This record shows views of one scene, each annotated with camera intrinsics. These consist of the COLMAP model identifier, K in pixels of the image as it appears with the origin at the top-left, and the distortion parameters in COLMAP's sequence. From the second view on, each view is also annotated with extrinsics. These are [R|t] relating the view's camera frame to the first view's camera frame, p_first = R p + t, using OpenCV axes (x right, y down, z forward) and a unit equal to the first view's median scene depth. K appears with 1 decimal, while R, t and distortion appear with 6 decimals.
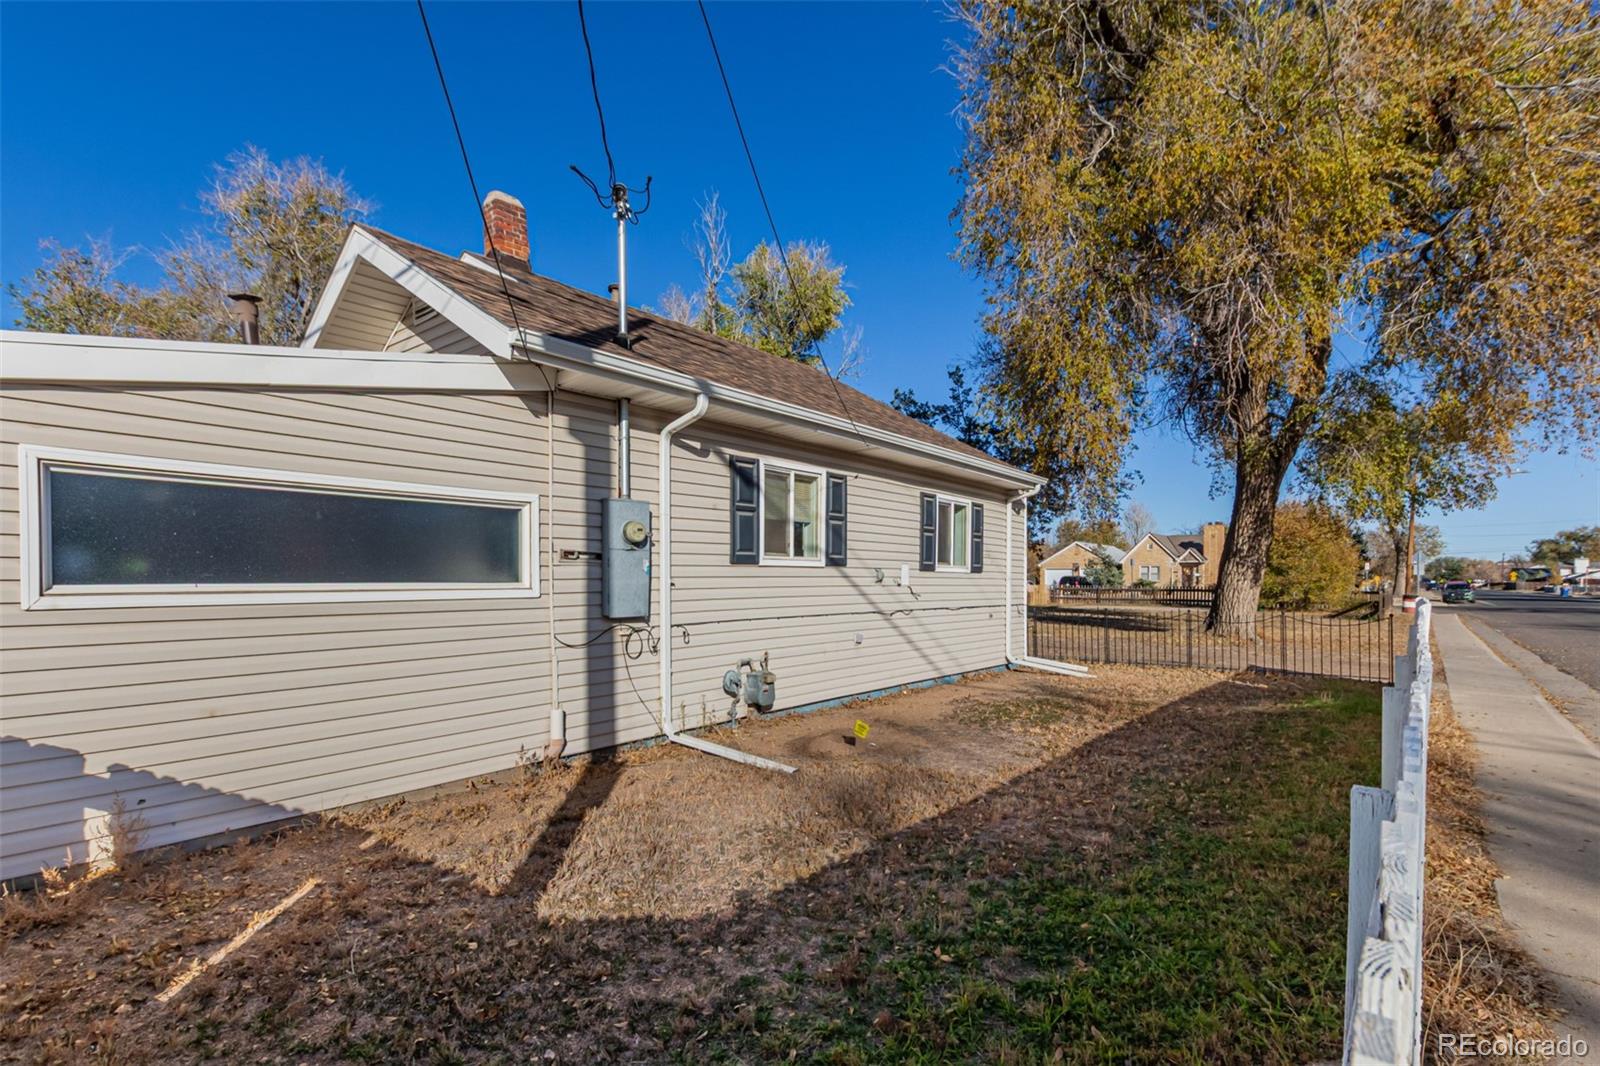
lens RADIAL K [[732.9, 0, 806.0], [0, 732.9, 582.5], [0, 0, 1]] dist [-0.006473, -0.001405]
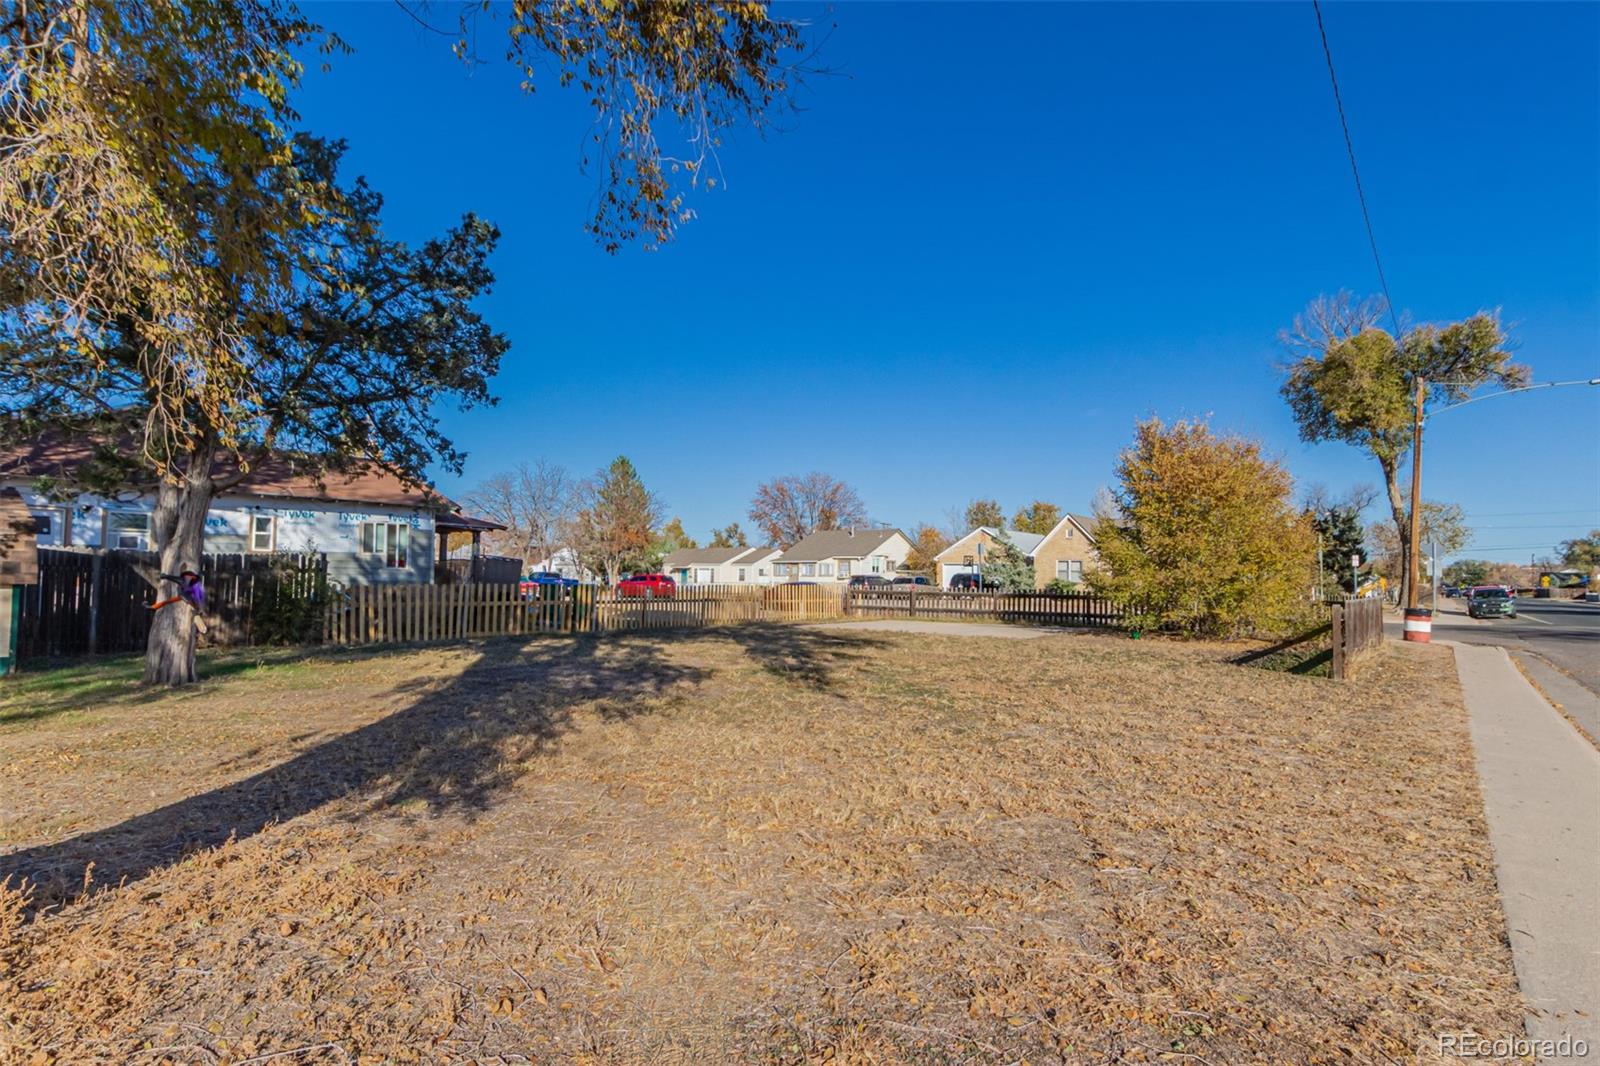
lens RADIAL K [[850.1, 0, 805.9], [0, 850.1, 536.8], [0, 0, 1]] dist [-0.000695, -0.000095]
pose [[0.998119, 0.013110, 0.059889, 0.159948], [-0.009931, 0.998541, -0.053071, 0.000749], [-0.060498, 0.052376, 0.996793, 0.187624]]
